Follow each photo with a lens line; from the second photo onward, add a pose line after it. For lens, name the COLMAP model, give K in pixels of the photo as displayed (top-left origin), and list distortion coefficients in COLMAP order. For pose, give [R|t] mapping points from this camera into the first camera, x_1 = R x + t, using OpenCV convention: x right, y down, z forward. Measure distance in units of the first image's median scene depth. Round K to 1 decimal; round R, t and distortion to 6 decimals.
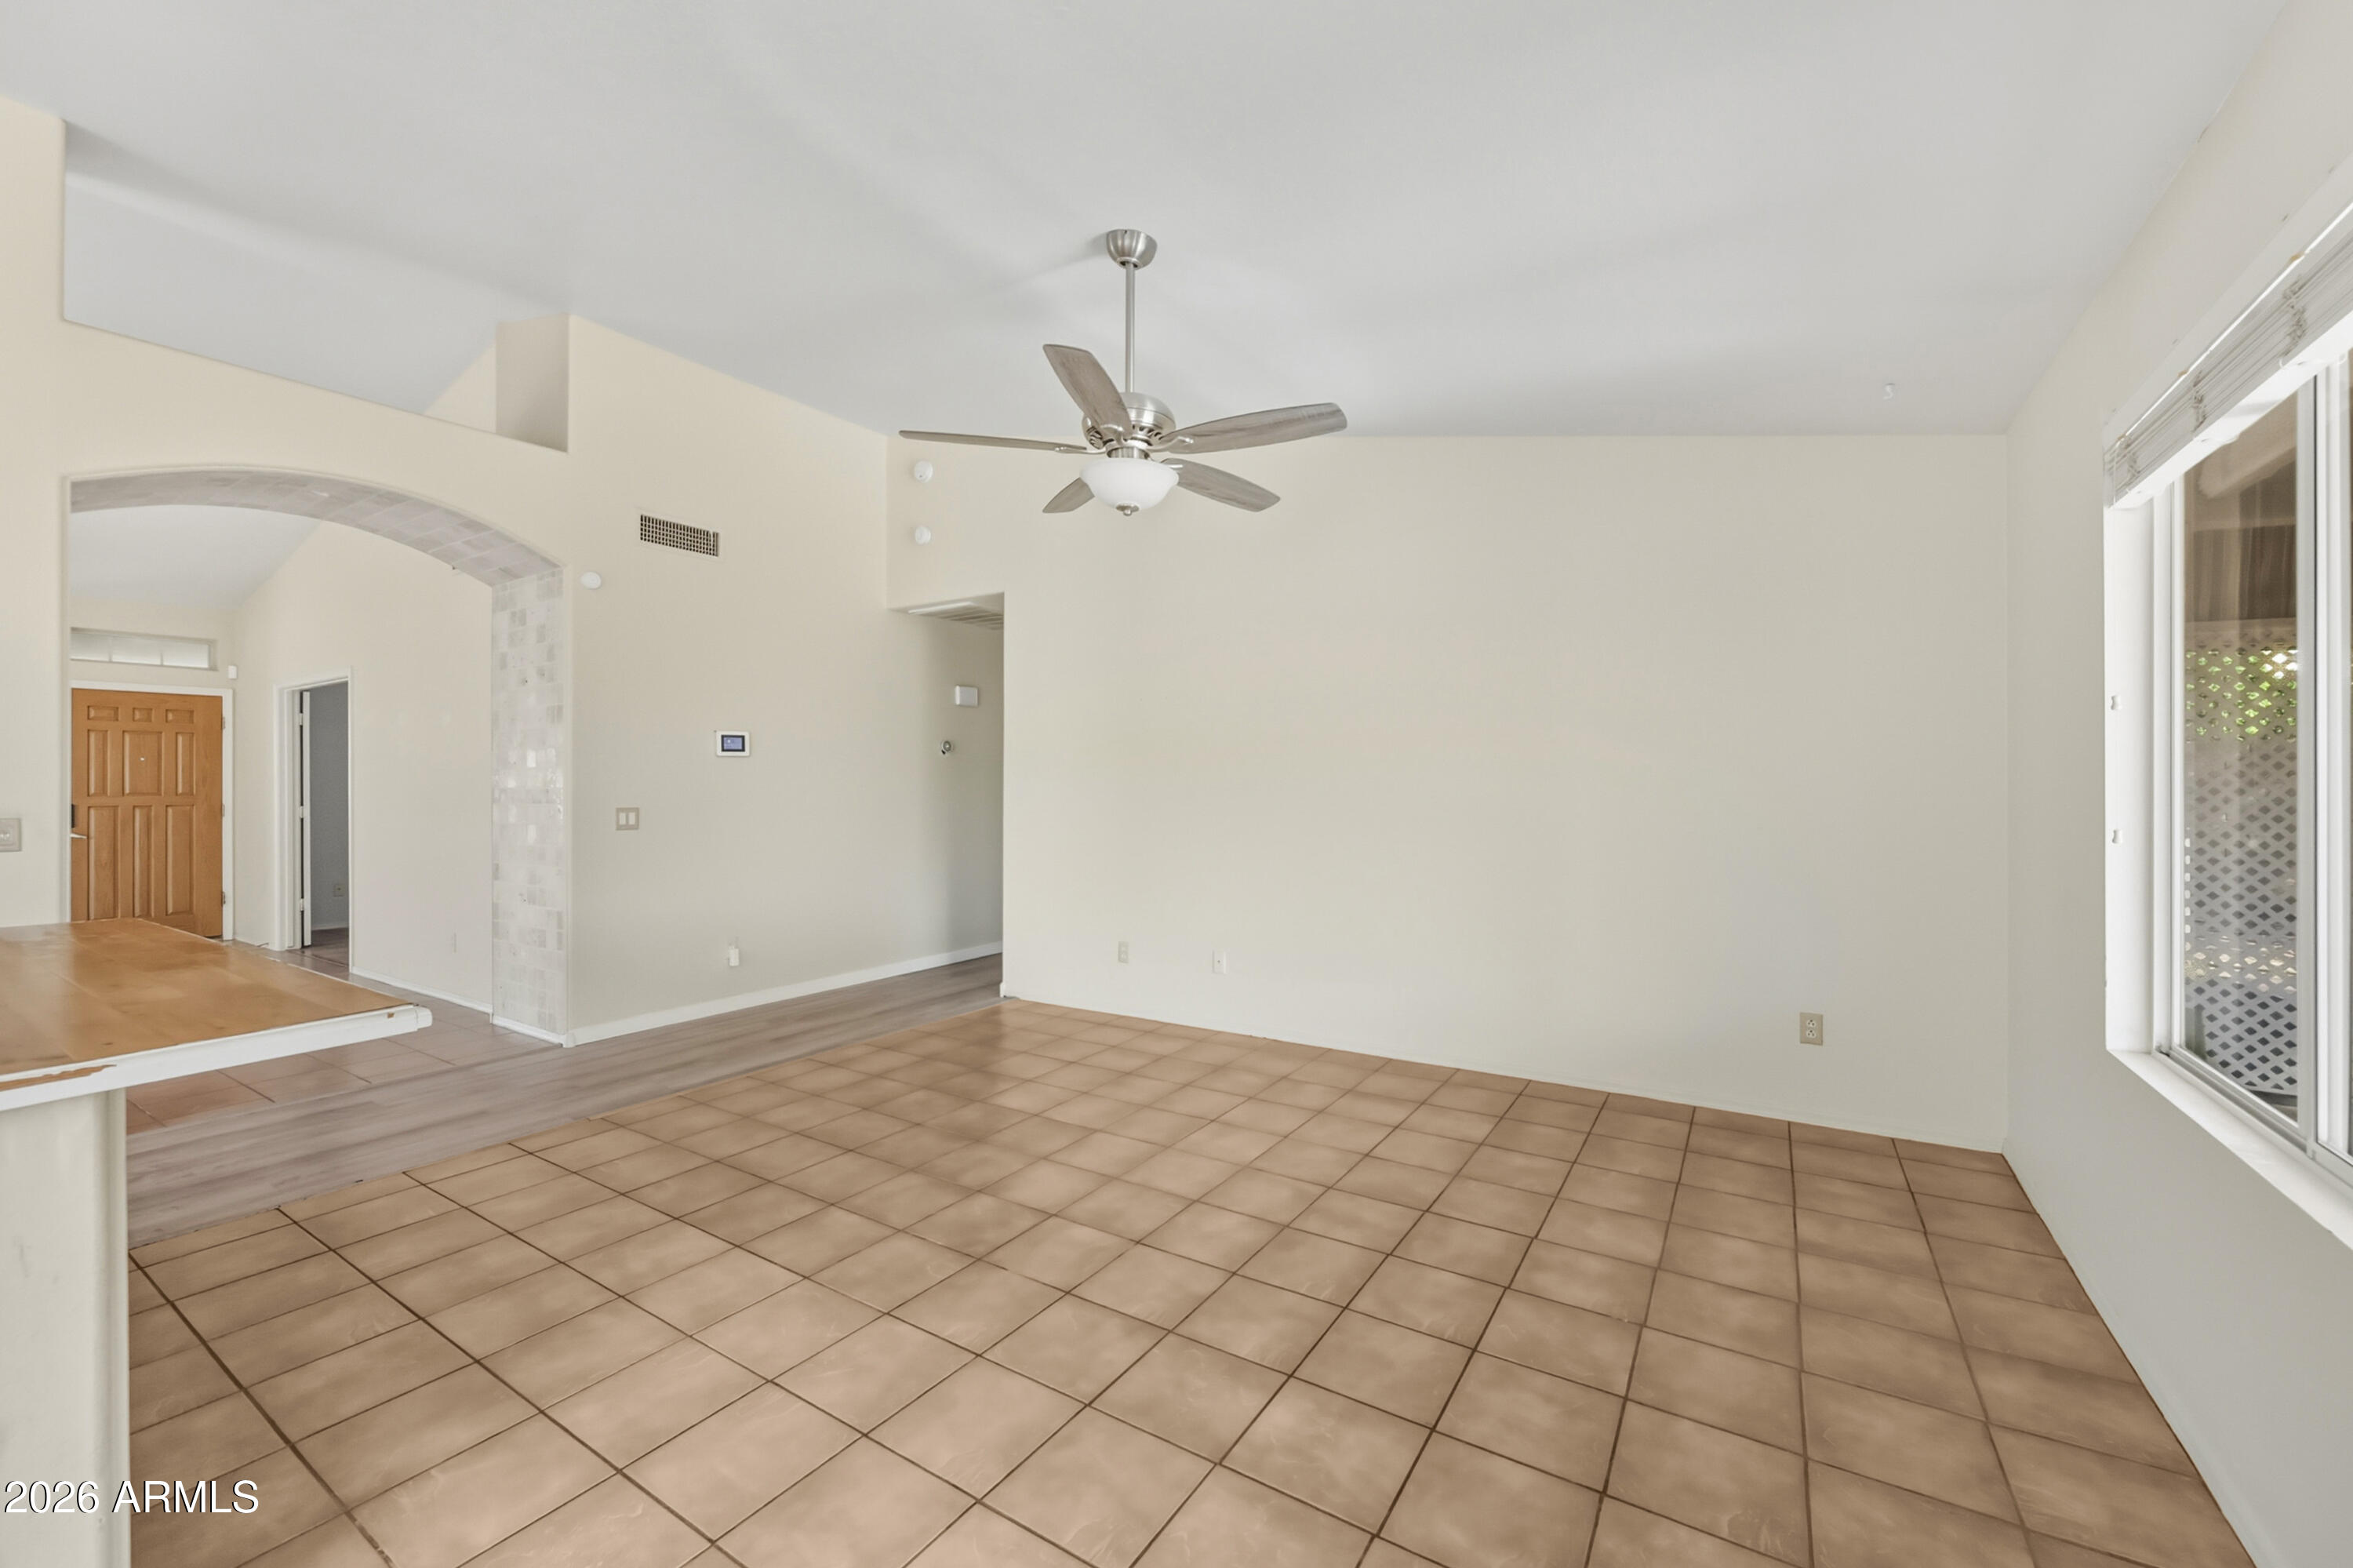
lens RADIAL K [[931.5, 0, 1168.2], [0, 931.5, 776.8], [0, 0, 1]] dist [-0.001694, 0.000728]
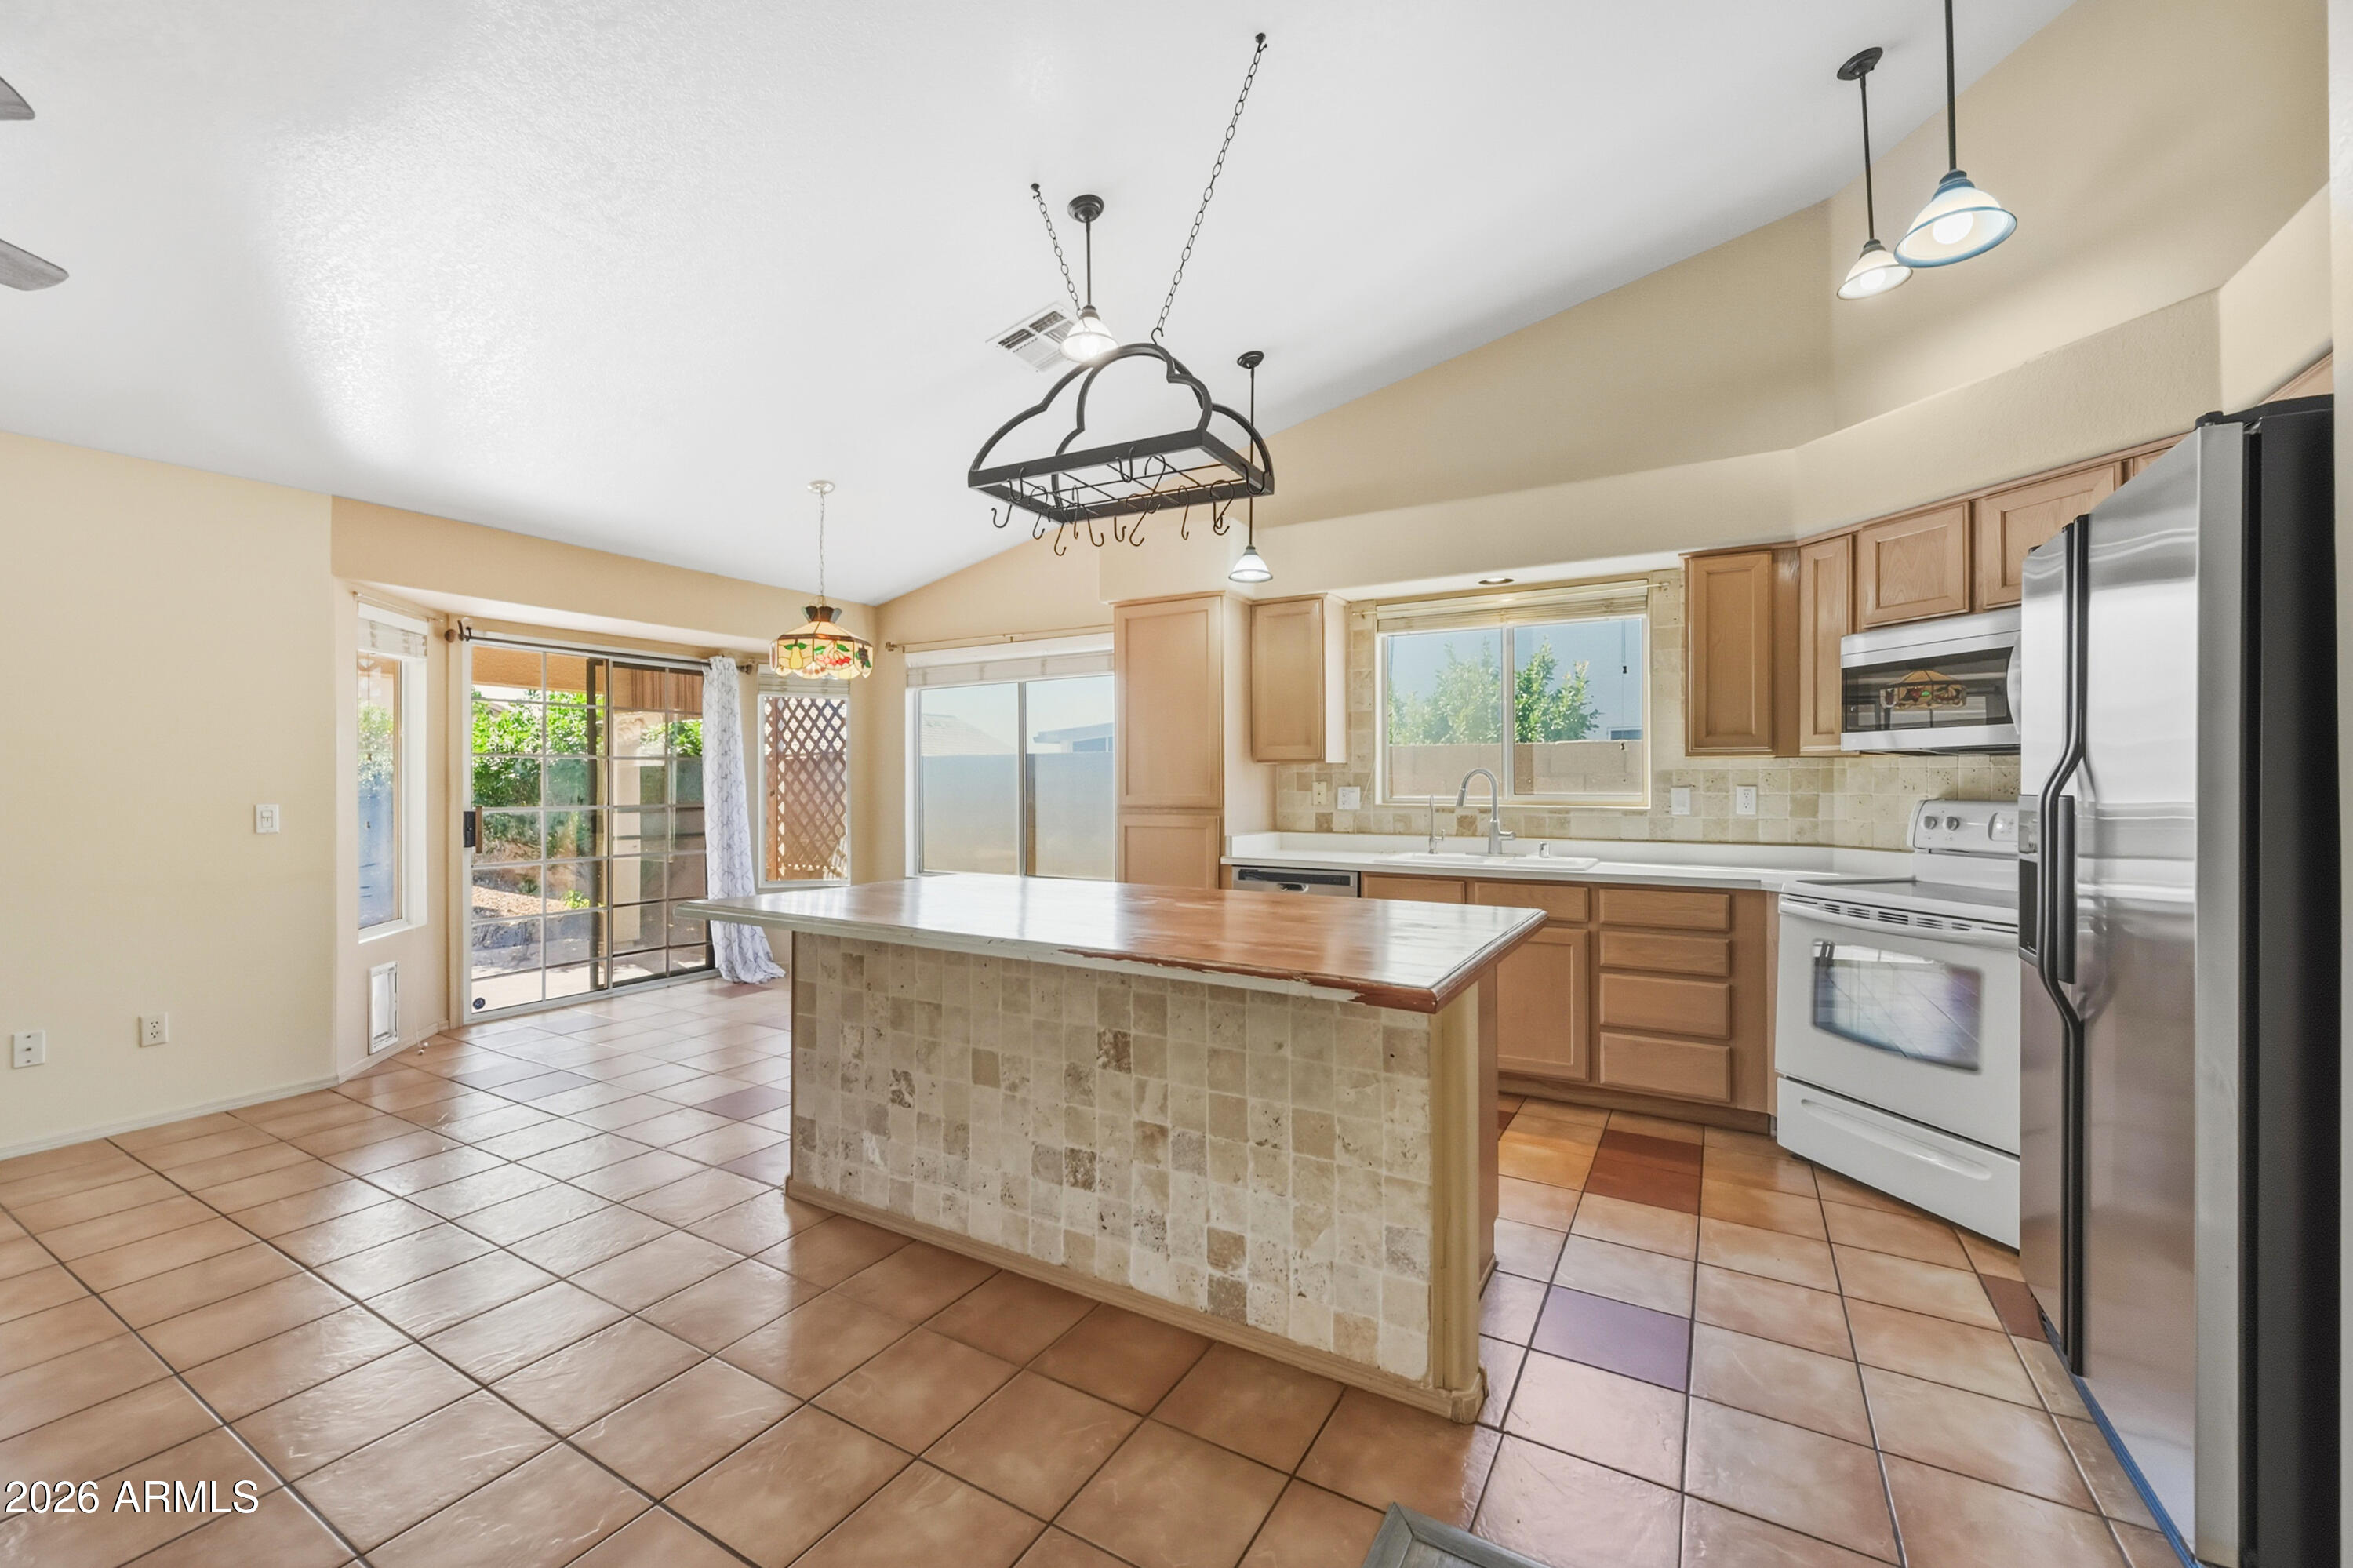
lens RADIAL K [[931.5, 0, 1164.4], [0, 931.5, 778.6], [0, 0, 1]] dist [-0.001694, 0.000728]
pose [[-0.998475, 0.006117, -0.054861, -0.645416], [0.007010, 0.999846, -0.016109, 0.018701], [0.054754, -0.016469, -0.998364, 1.107441]]
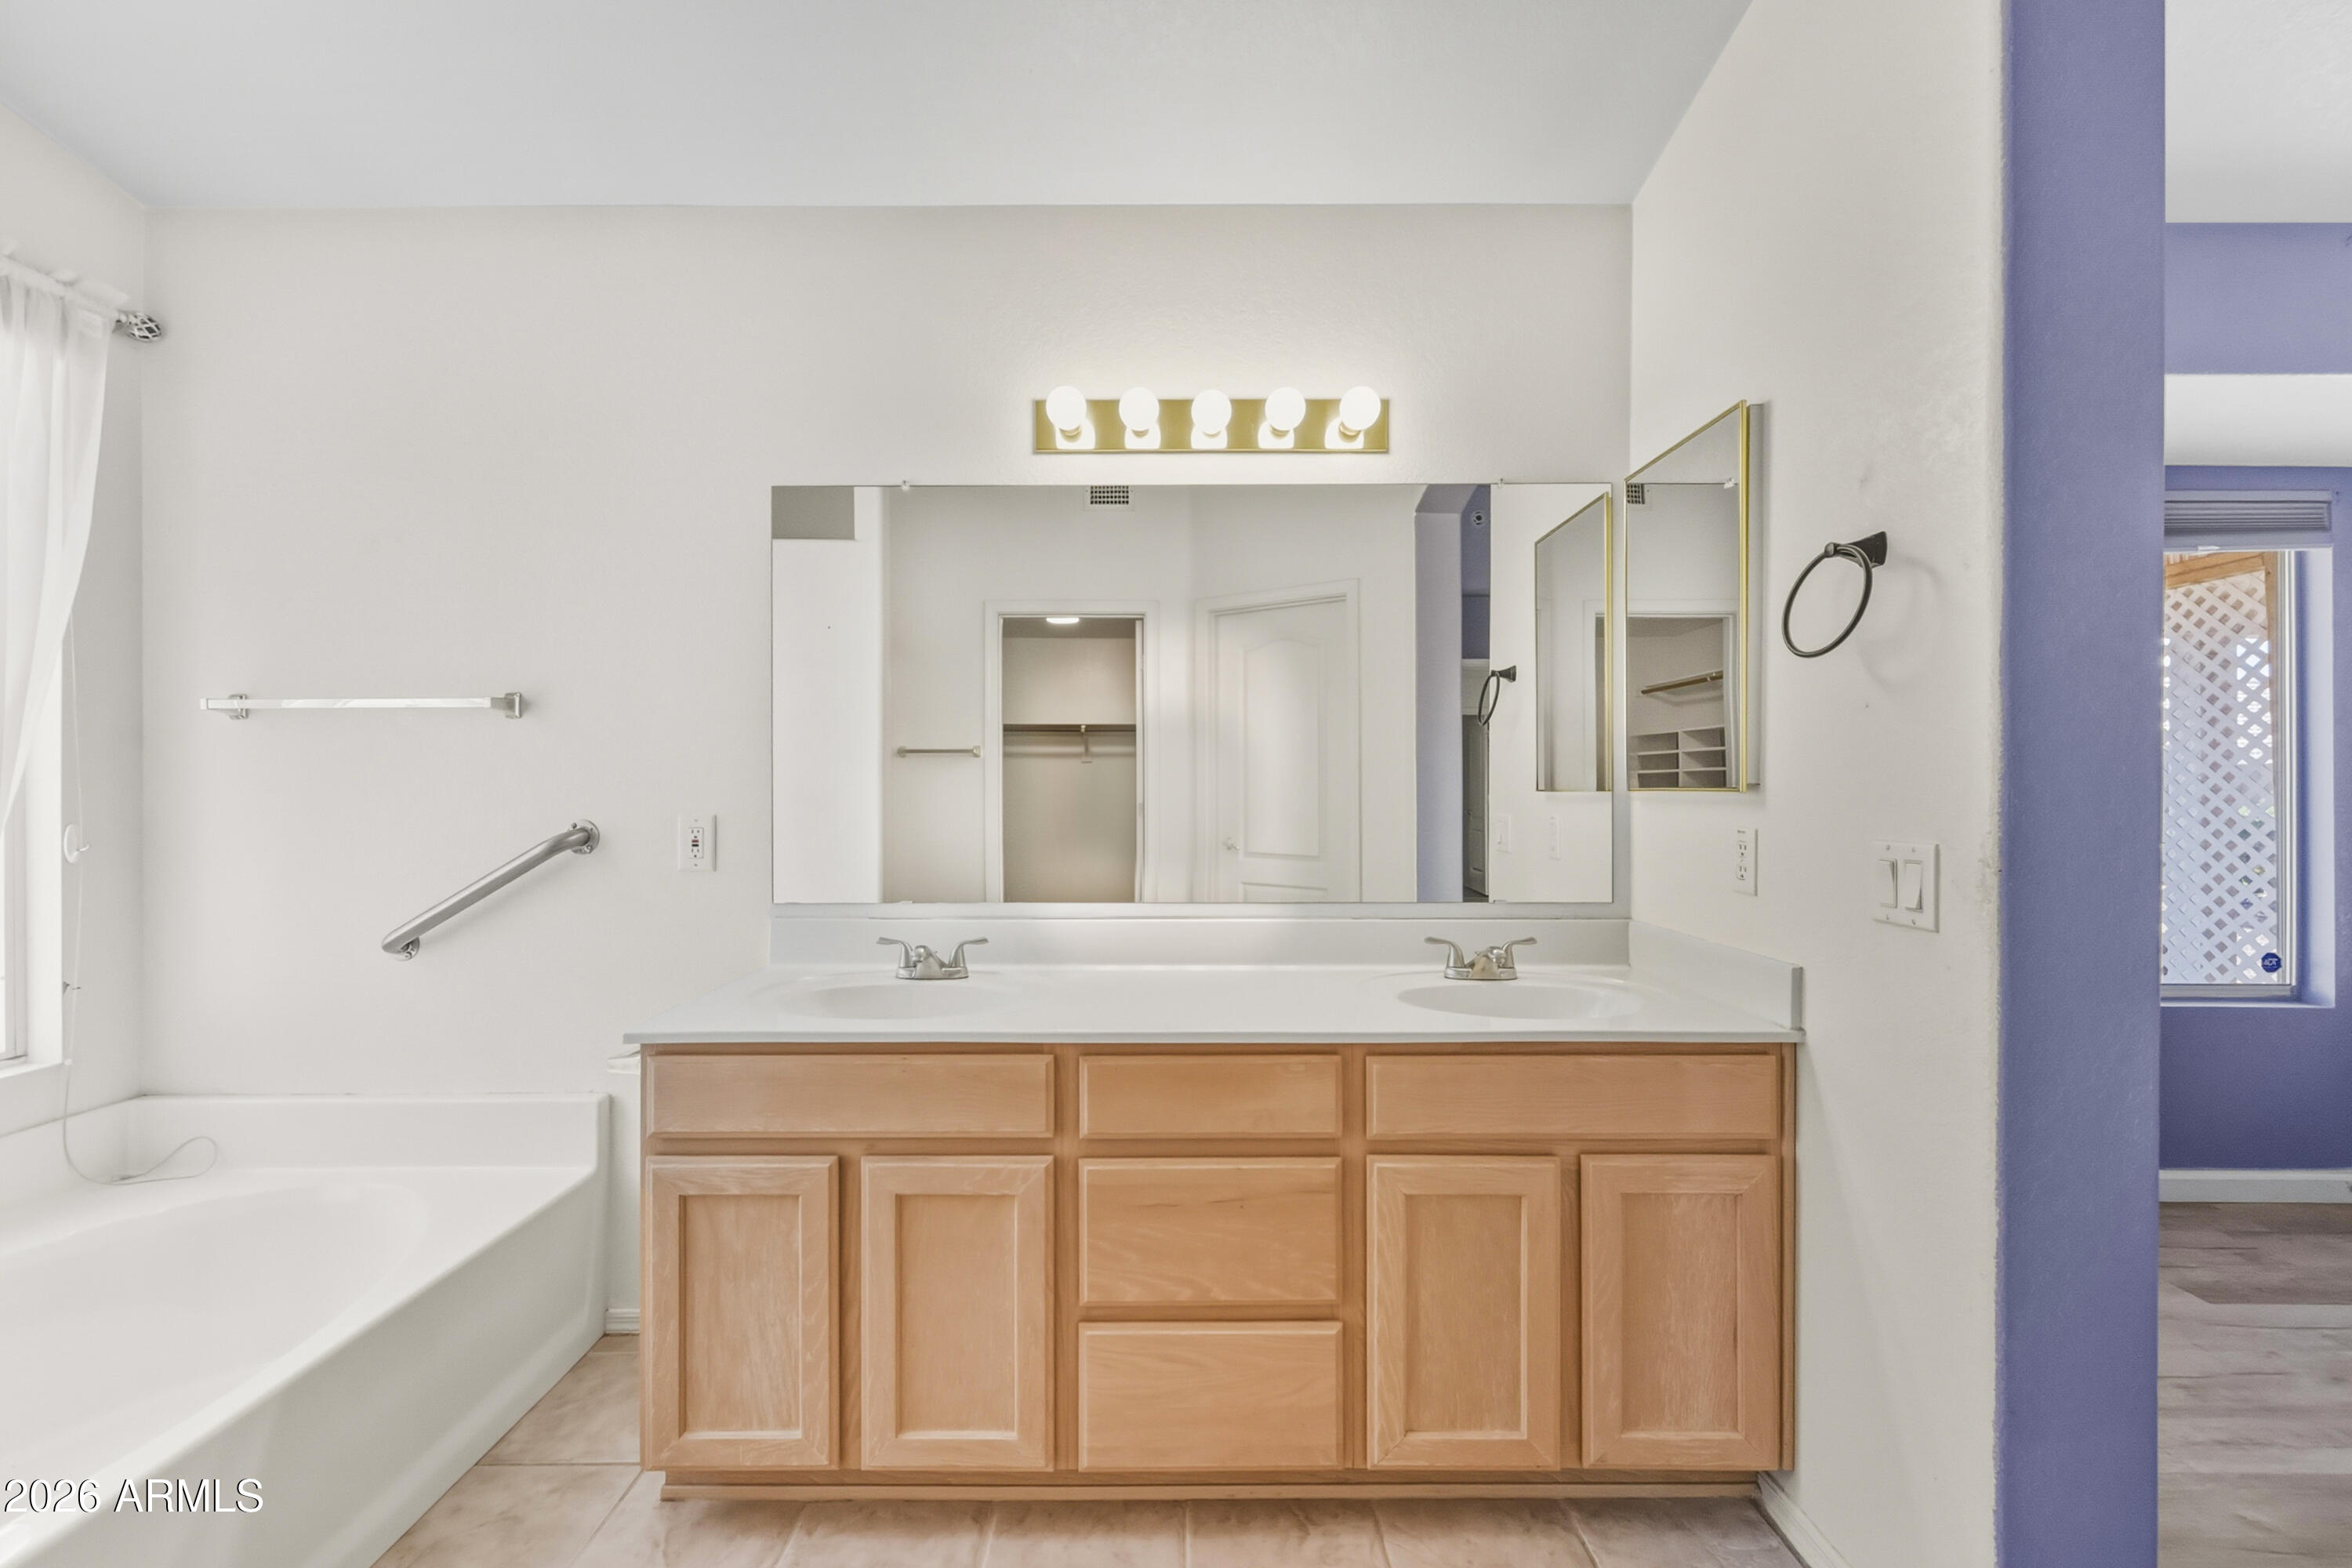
lens RADIAL K [[931.1, 0, 1169.9], [0, 931.1, 780.5], [0, 0, 1]] dist [-0.001694, 0.000728]
pose [[-0.831733, 0.002260, -0.555172, -0.954286], [0.008092, 0.999935, -0.008052, 0.002187], [0.555118, -0.011190, -0.831697, 0.529672]]
